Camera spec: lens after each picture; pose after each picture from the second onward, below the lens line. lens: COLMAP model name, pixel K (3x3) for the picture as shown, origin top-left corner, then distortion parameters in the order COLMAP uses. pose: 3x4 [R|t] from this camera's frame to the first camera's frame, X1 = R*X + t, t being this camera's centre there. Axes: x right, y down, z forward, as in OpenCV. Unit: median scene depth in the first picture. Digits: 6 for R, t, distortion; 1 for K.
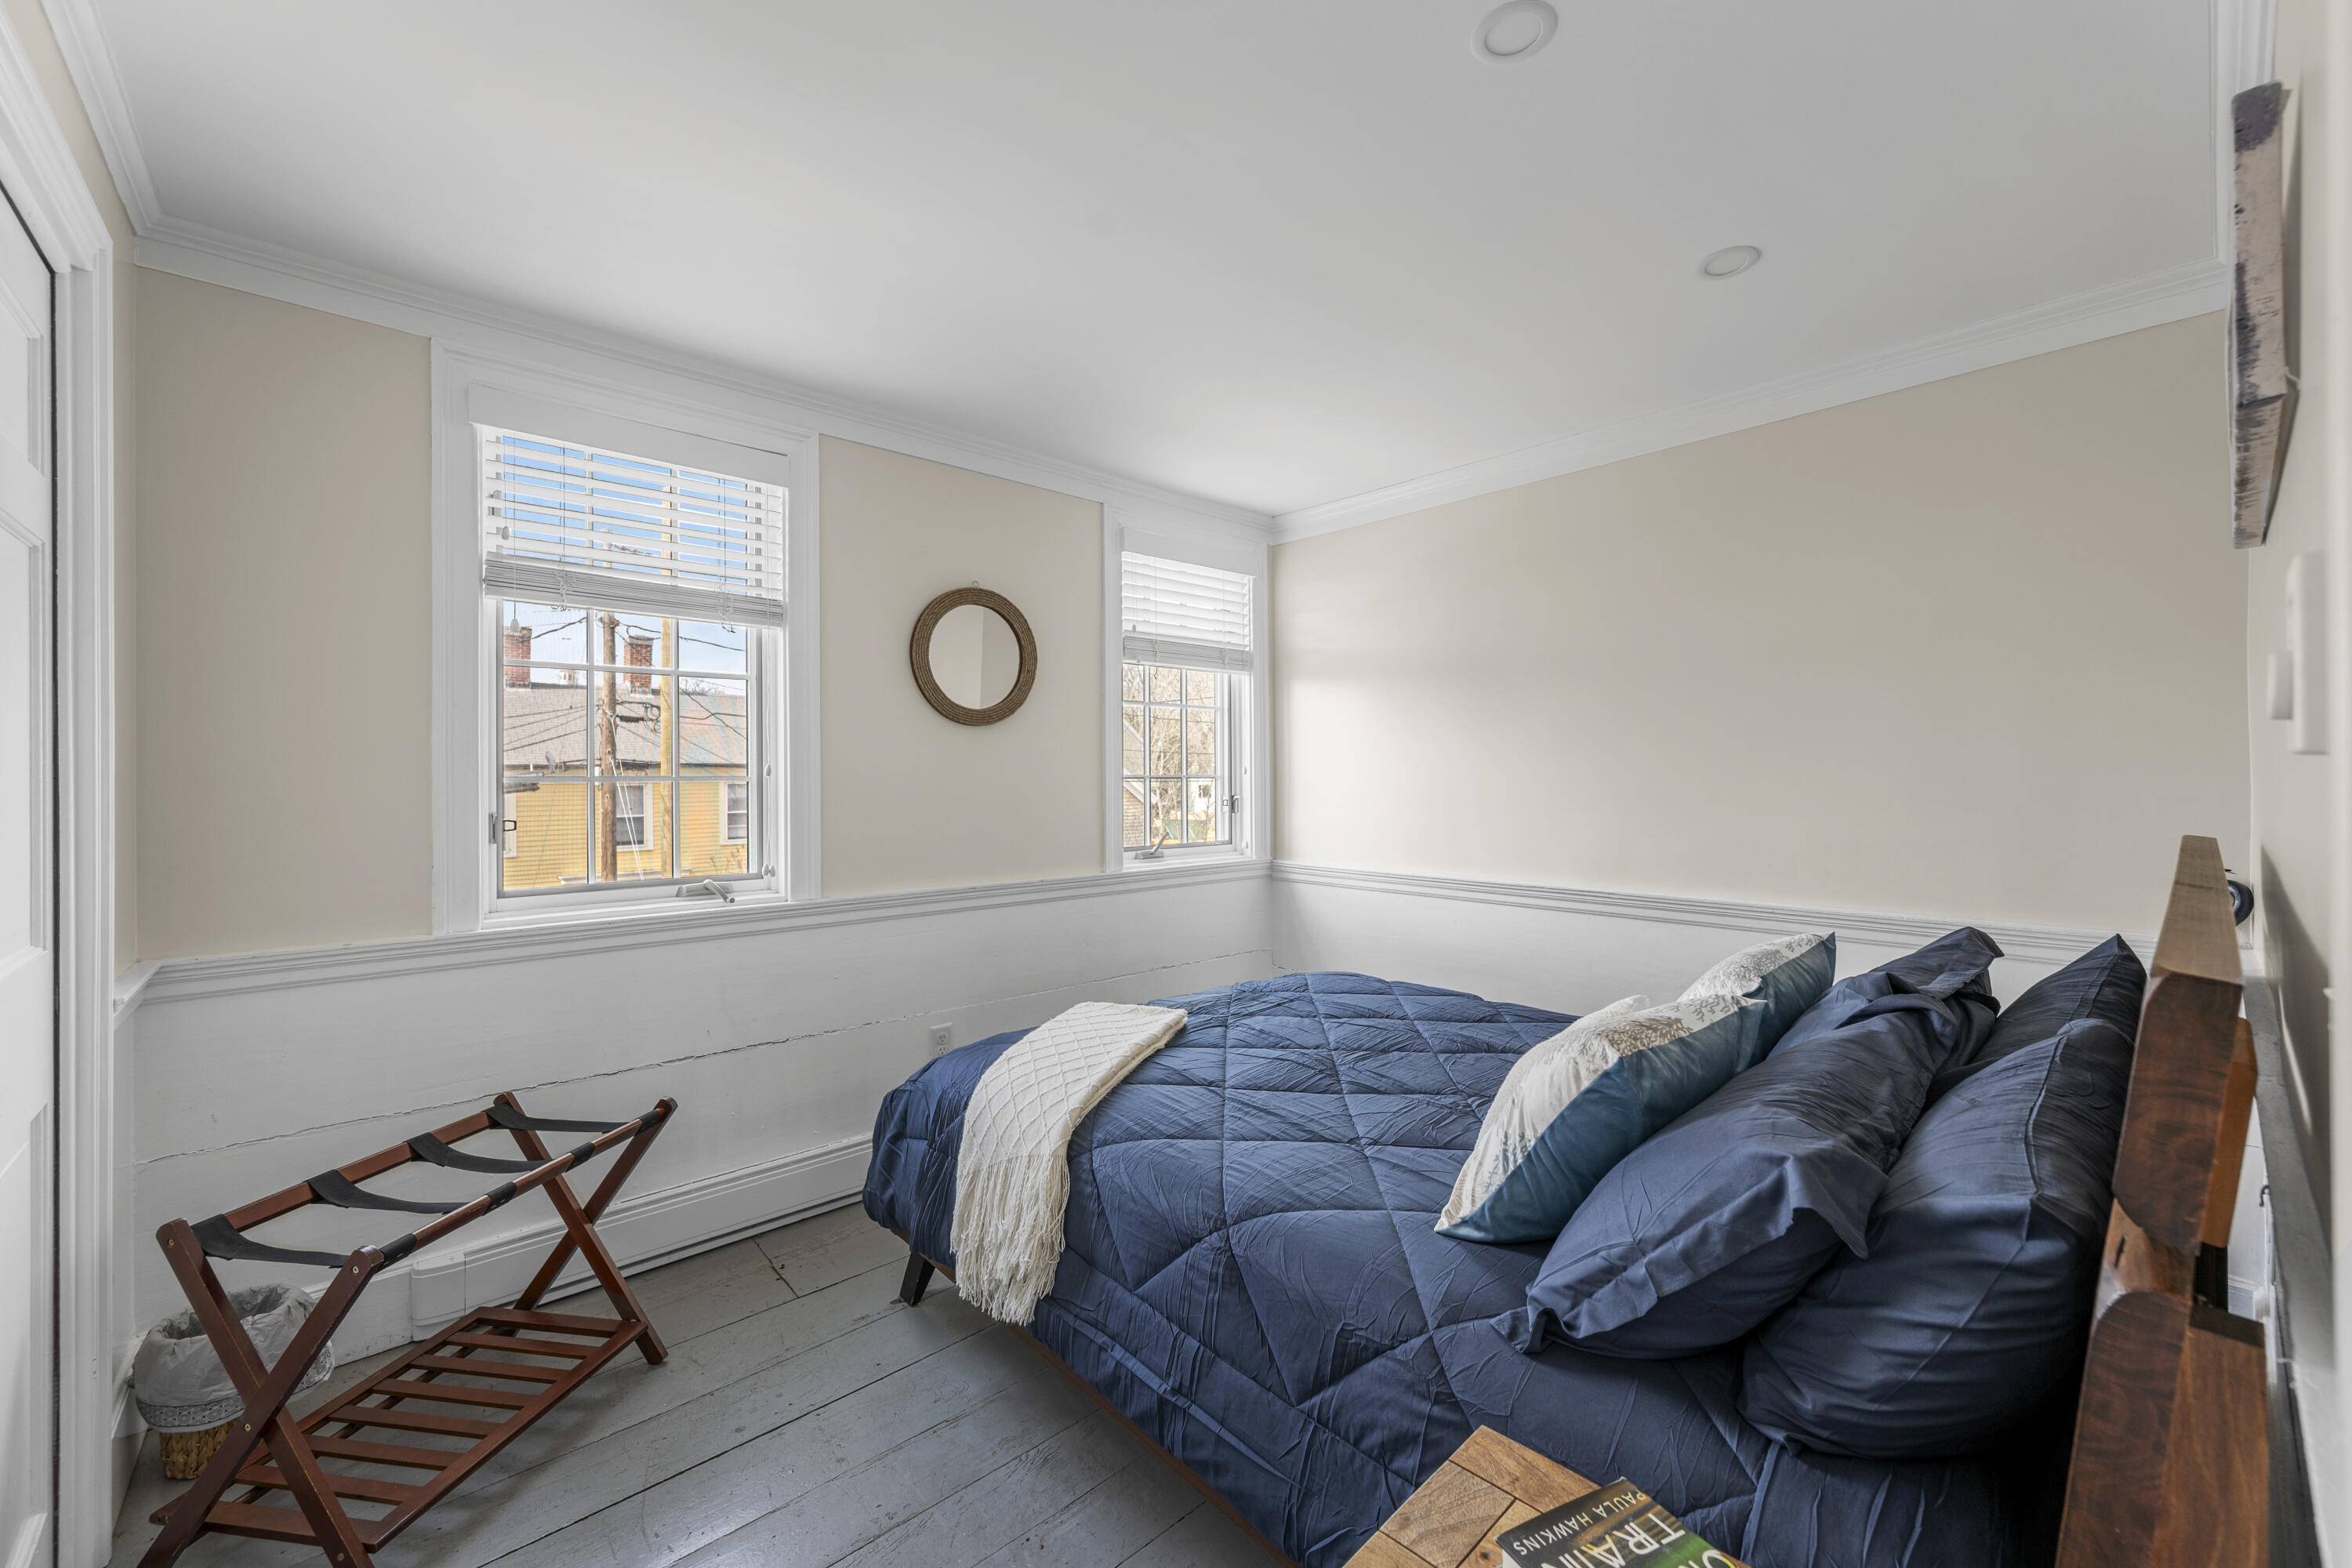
lens RADIAL K [[928.0, 0, 1178.4], [0, 928.0, 765.9], [0, 0, 1]] dist [0.000343, 0.000217]
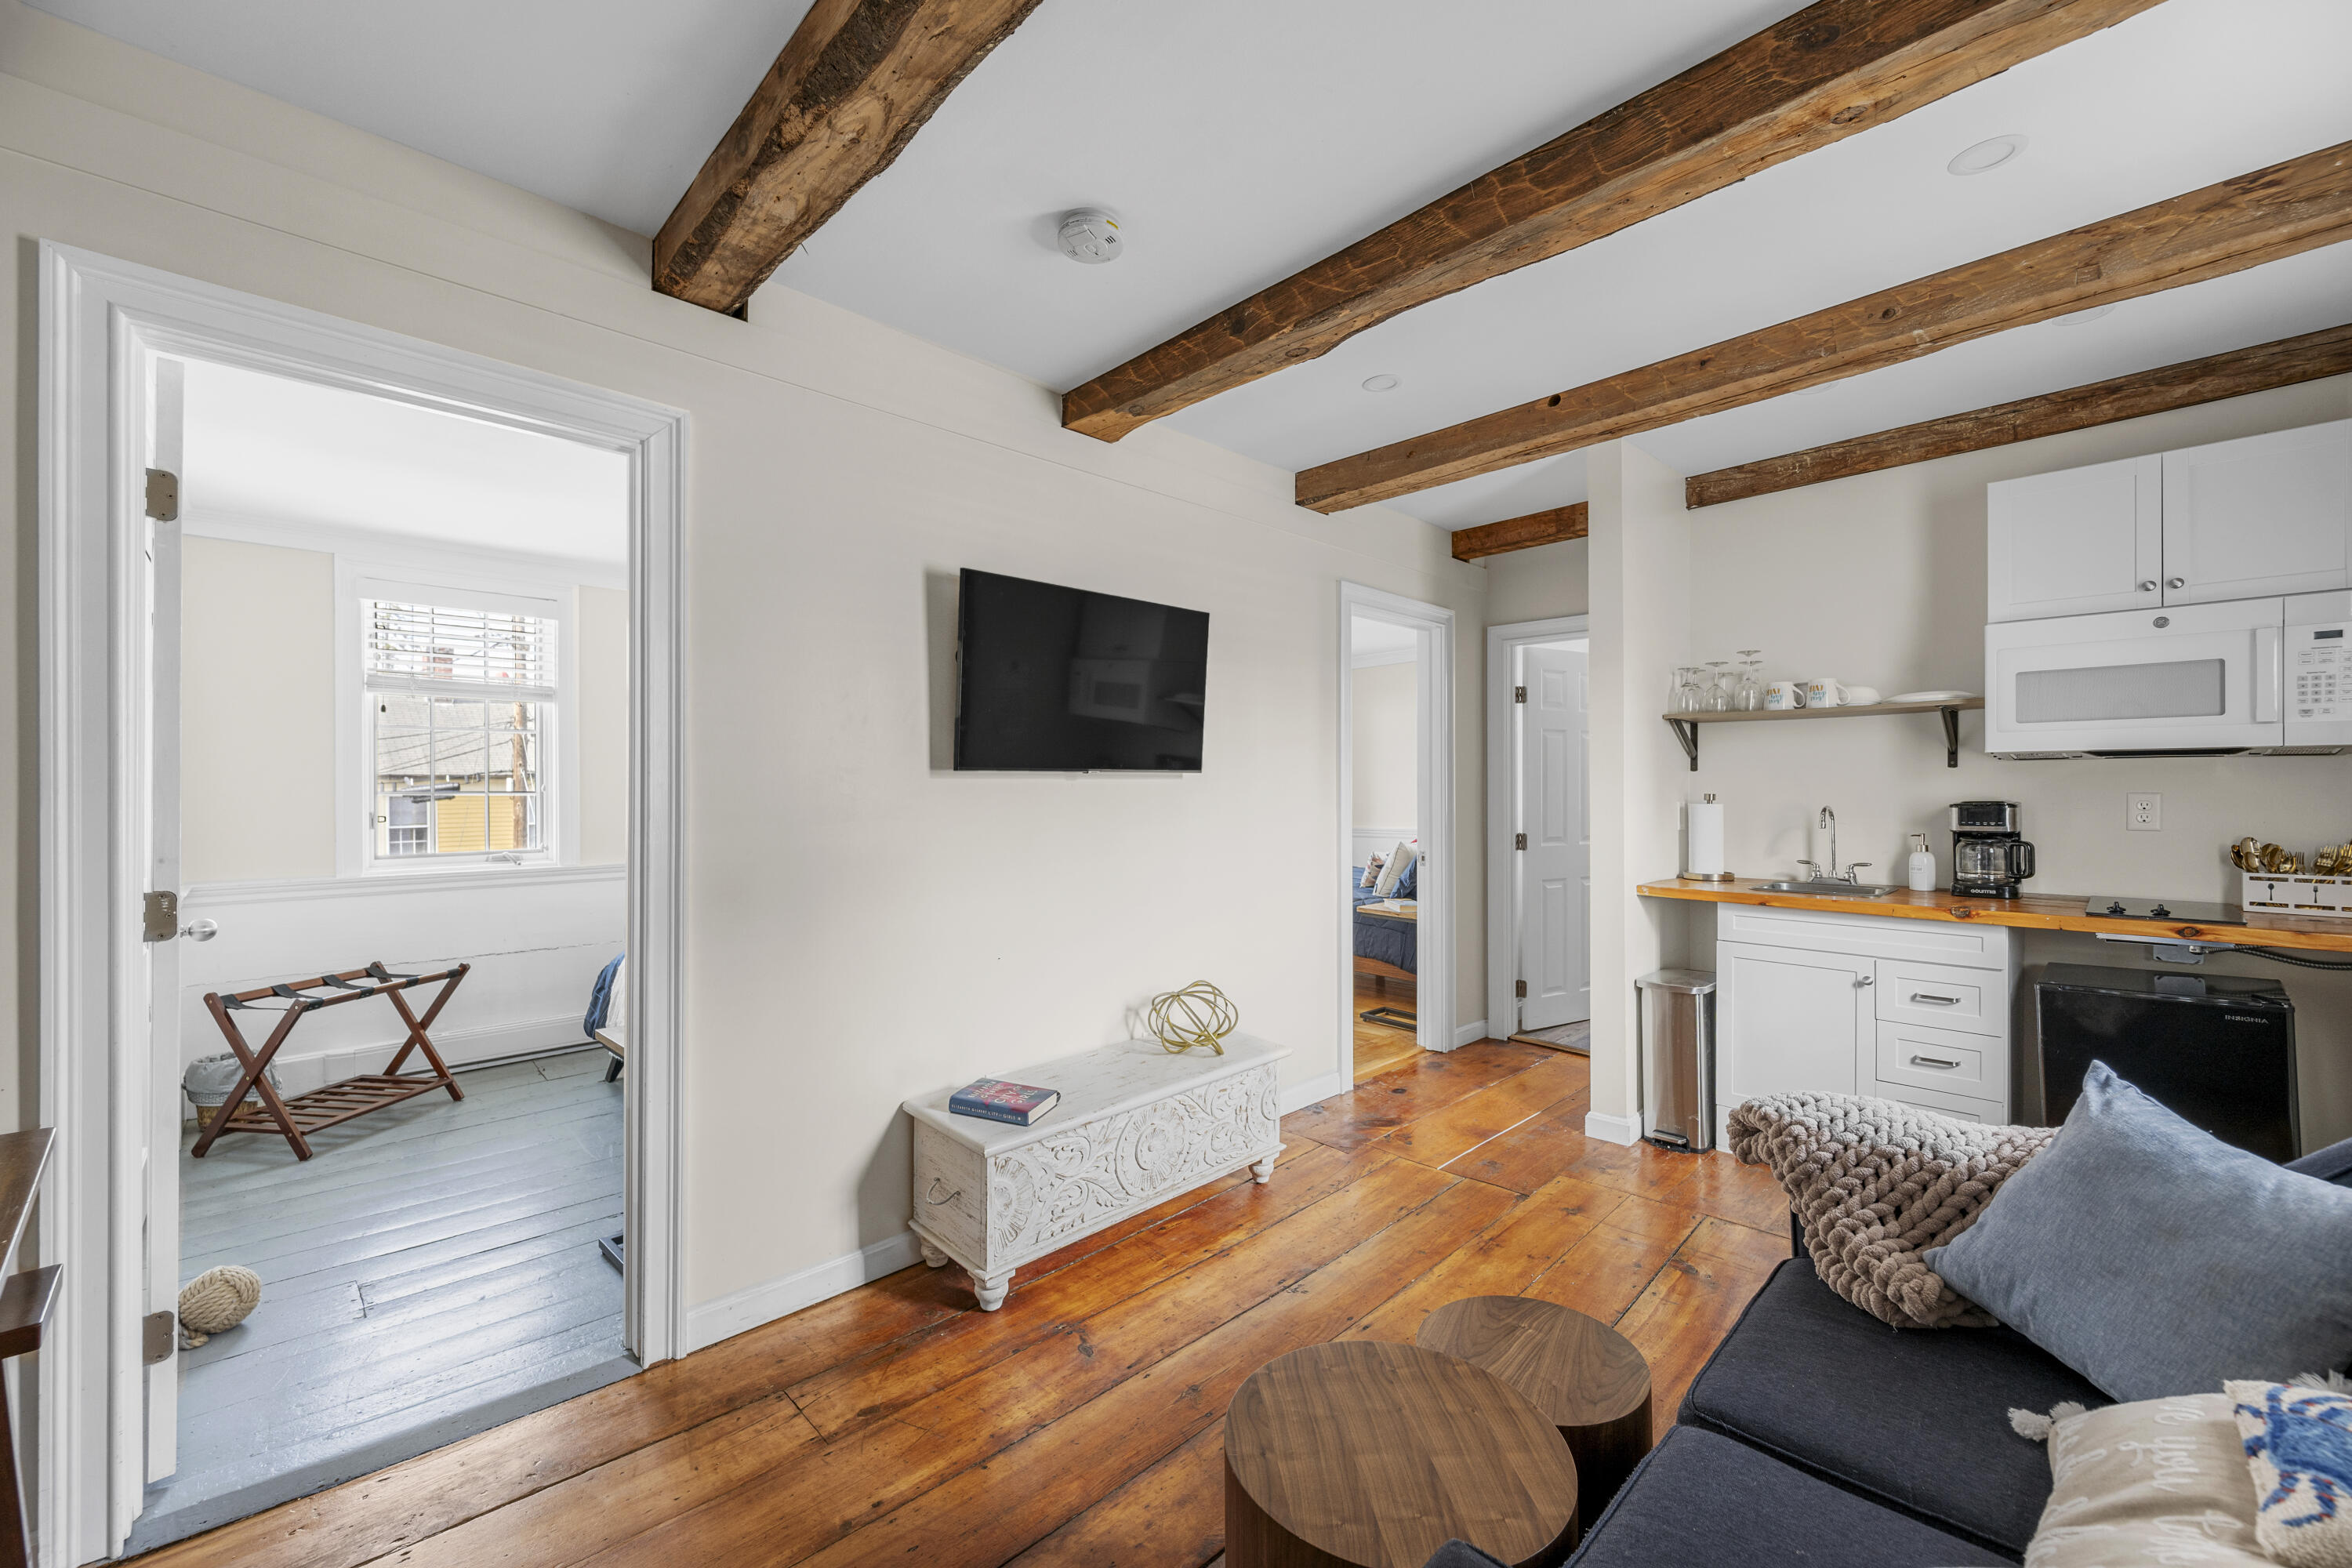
lens RADIAL K [[928.0, 0, 1176.7], [0, 928.0, 785.1], [0, 0, 1]] dist [0.000343, 0.000217]
pose [[0.999203, 0.003075, 0.039796, 0.814742], [-0.003541, 0.999926, 0.011627, -0.031118], [-0.039757, -0.011758, 0.999140, -0.934317]]
